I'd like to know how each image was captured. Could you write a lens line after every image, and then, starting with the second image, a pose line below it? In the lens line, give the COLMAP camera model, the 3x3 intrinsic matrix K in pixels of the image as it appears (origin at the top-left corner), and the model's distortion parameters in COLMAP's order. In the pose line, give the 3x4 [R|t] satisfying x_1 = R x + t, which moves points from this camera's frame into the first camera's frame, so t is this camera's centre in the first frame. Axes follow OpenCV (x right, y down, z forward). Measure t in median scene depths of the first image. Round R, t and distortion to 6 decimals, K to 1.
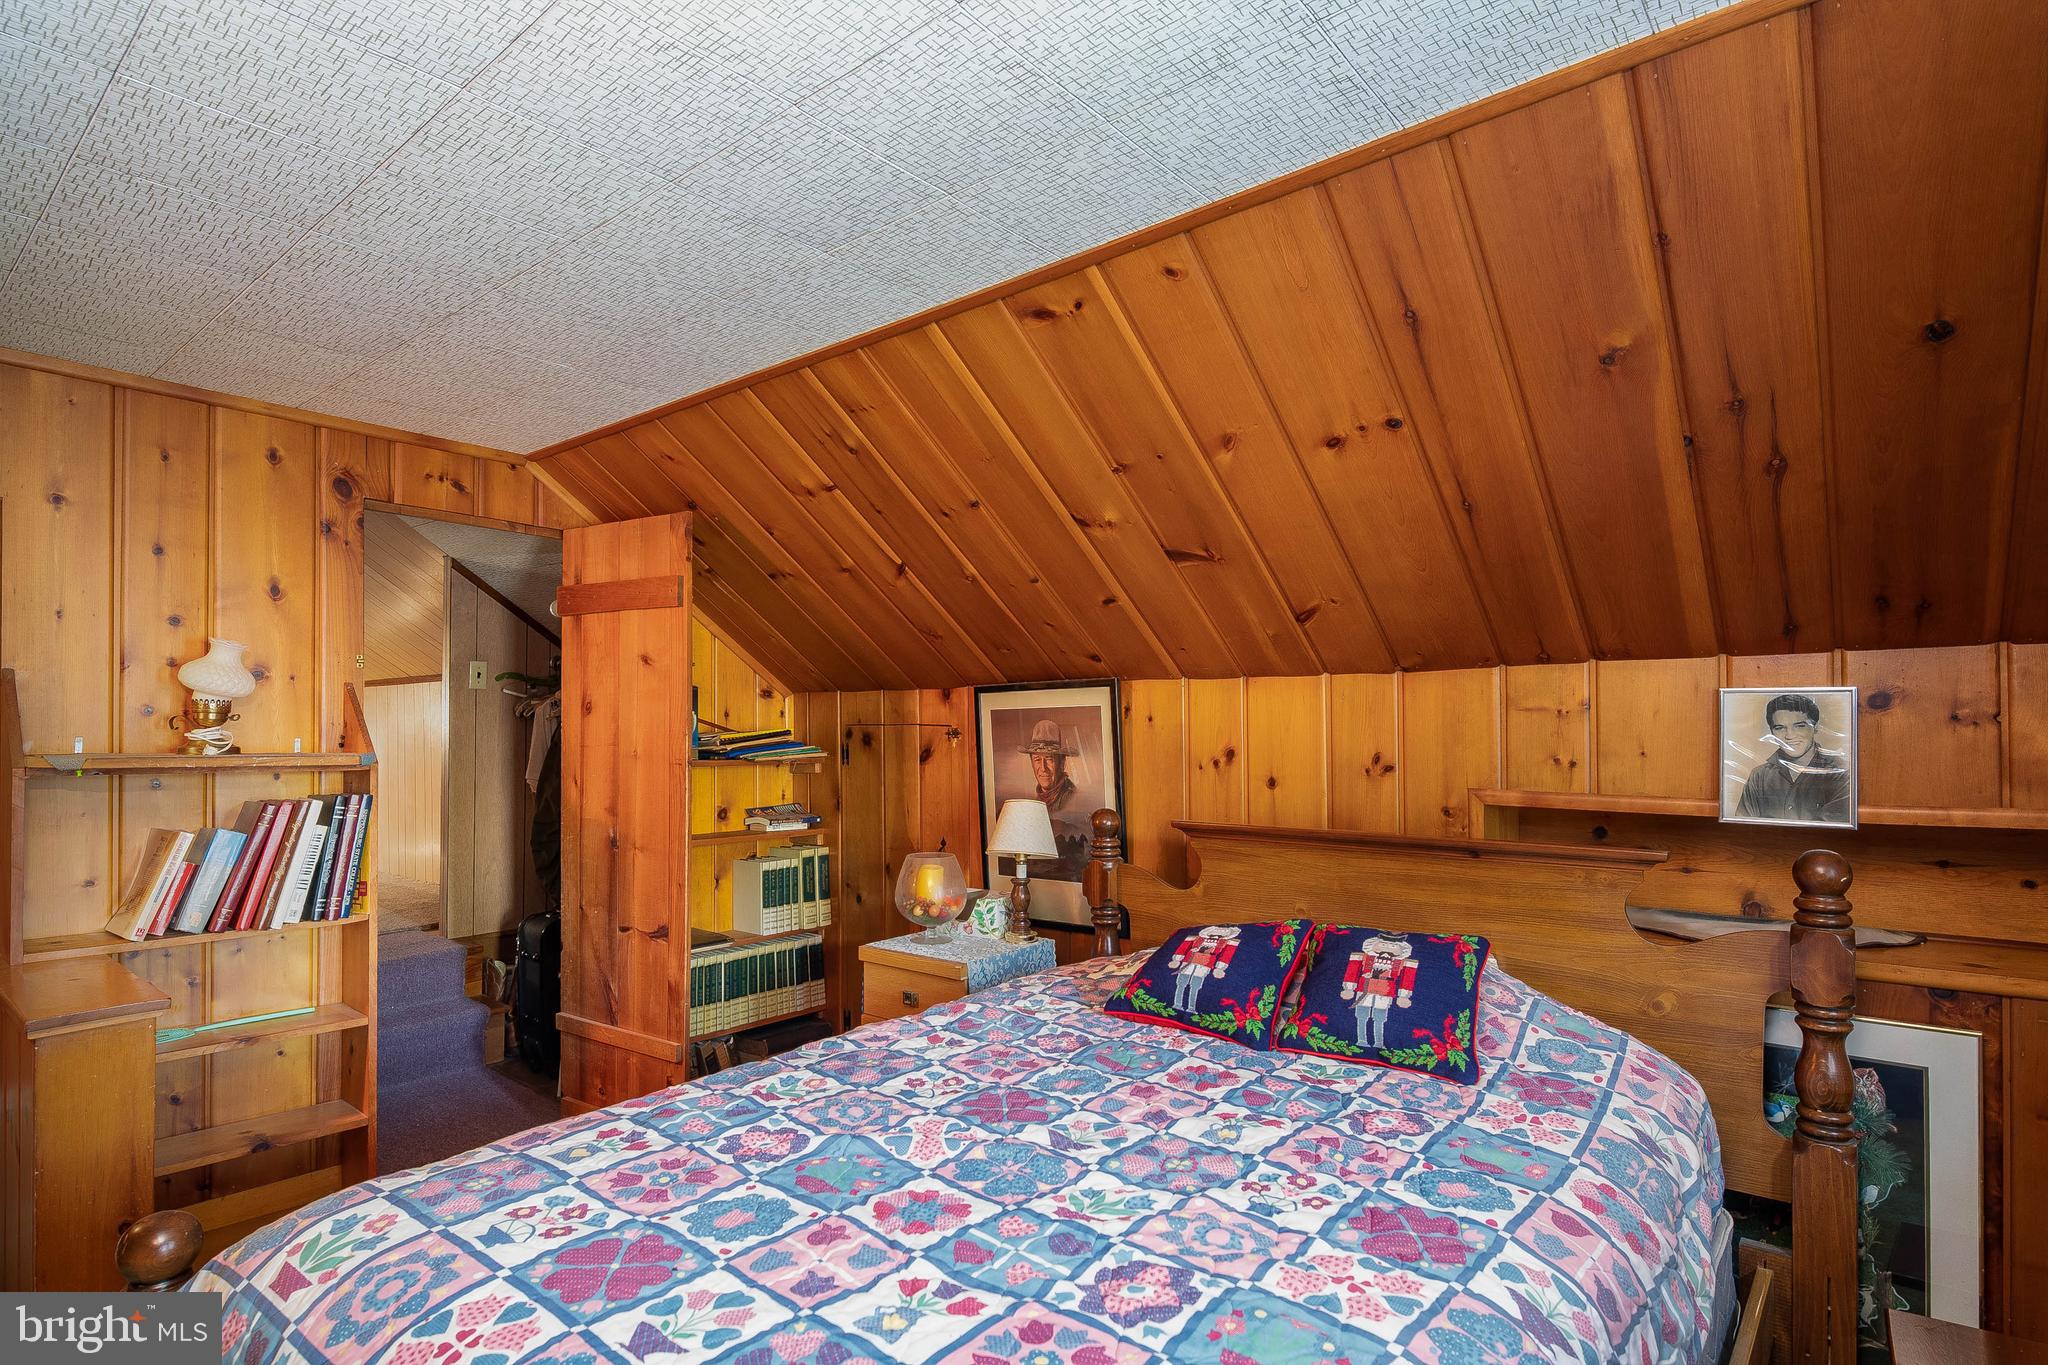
lens RADIAL K [[1040.1, 0, 1039.0], [0, 1040.1, 722.8], [0, 0, 1]] dist [0.001273, -0.001286]
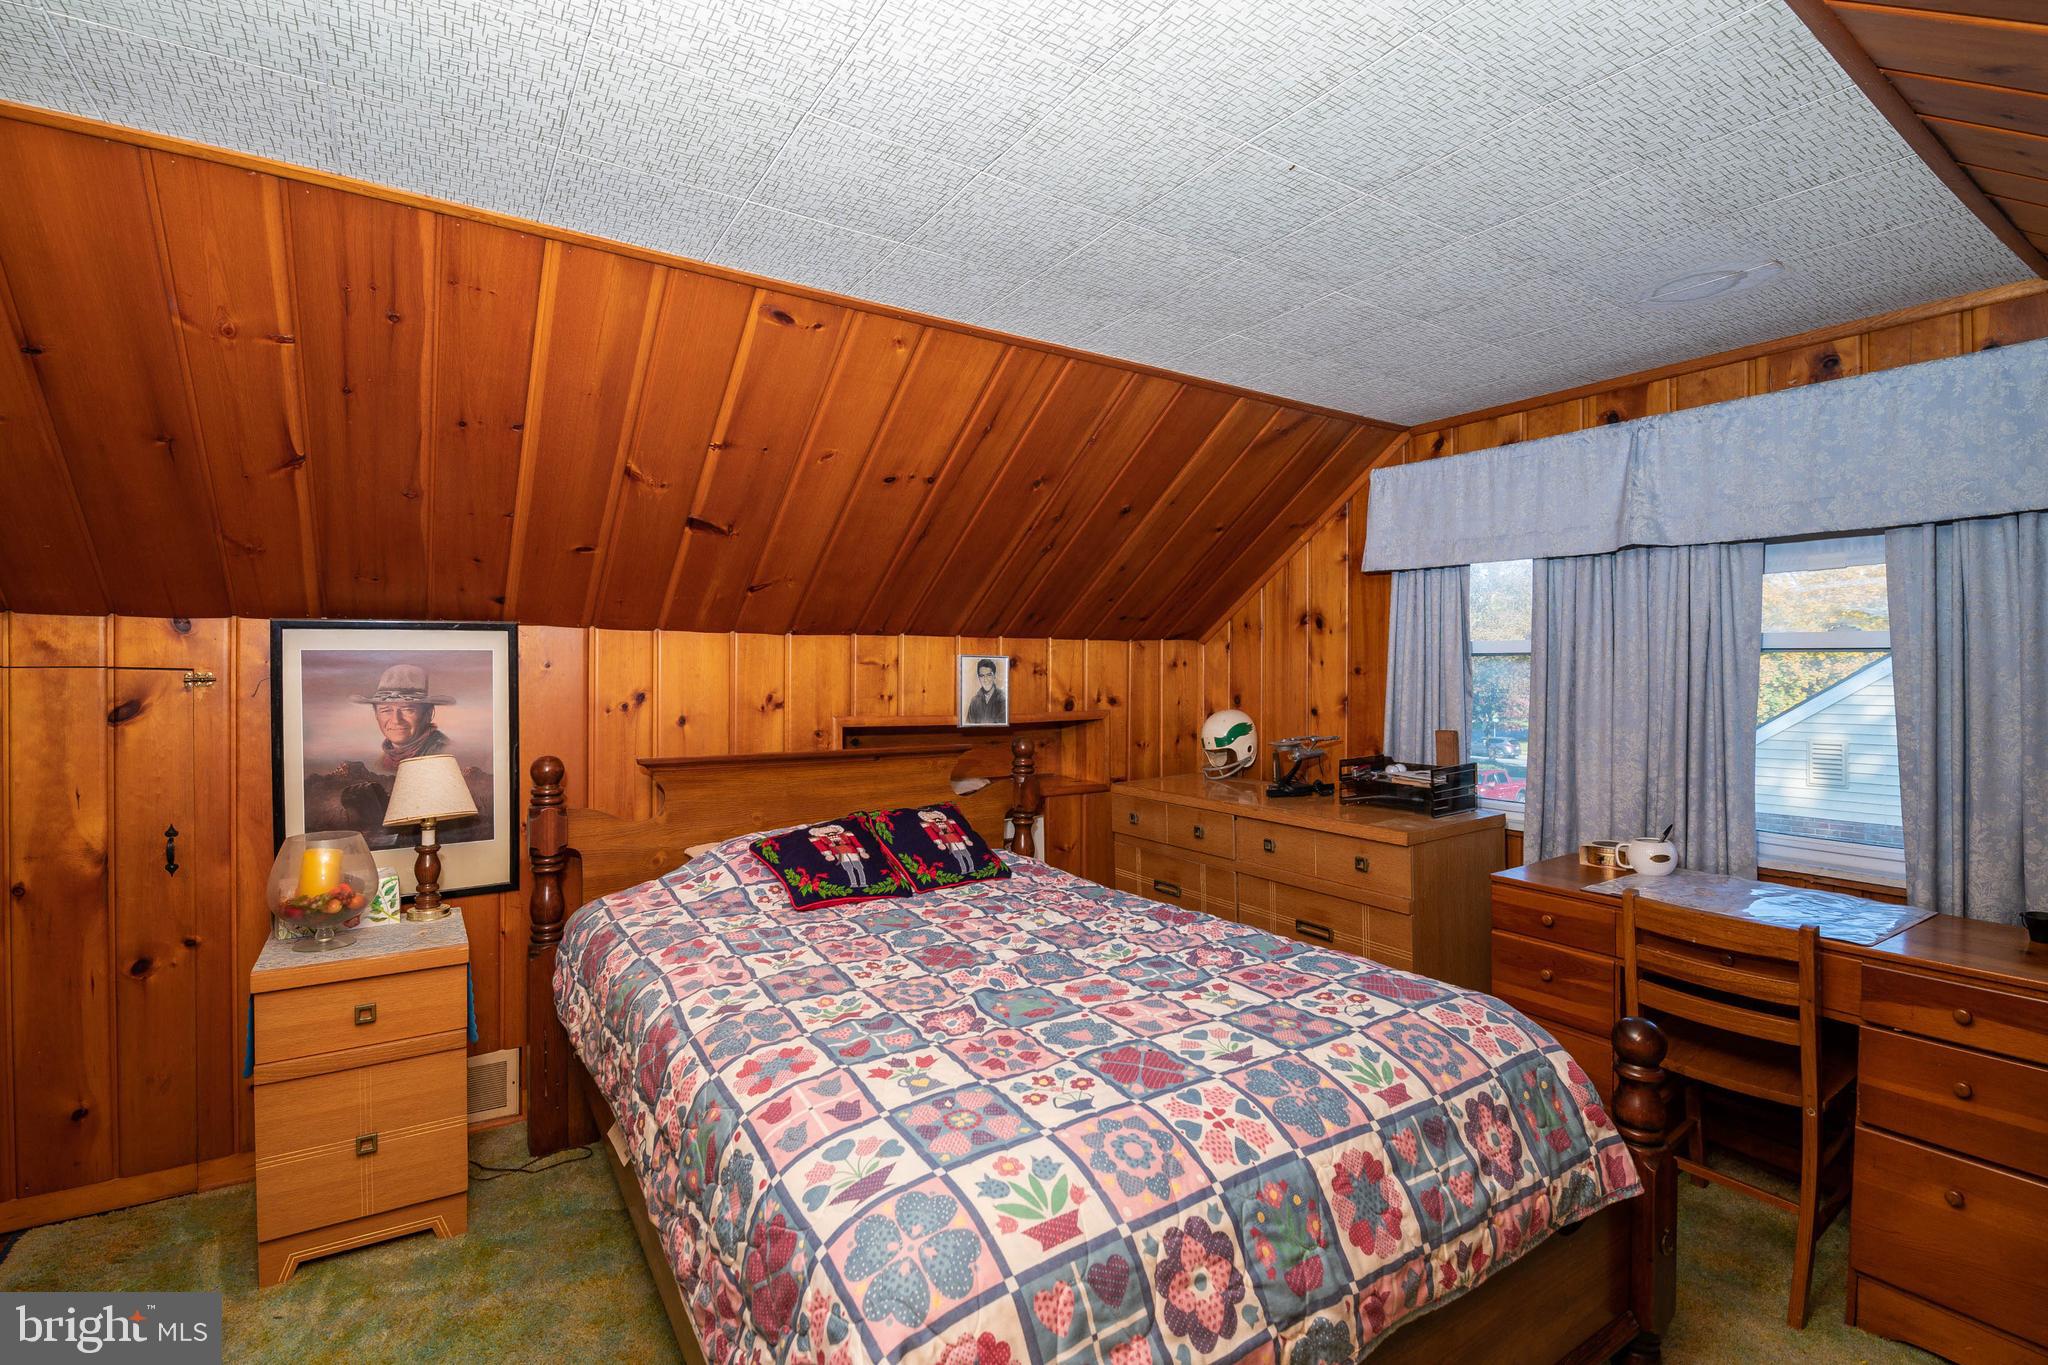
lens RADIAL K [[910.3, 0, 1024.3], [0, 910.3, 678.1], [0, 0, 1]] dist [-0.005919, -0.002998]
pose [[0.294358, 0.000964, 0.955695, -0.886943], [-0.008037, 0.999967, 0.001467, 0.005711], [-0.955661, -0.008113, 0.294356, 0.443041]]
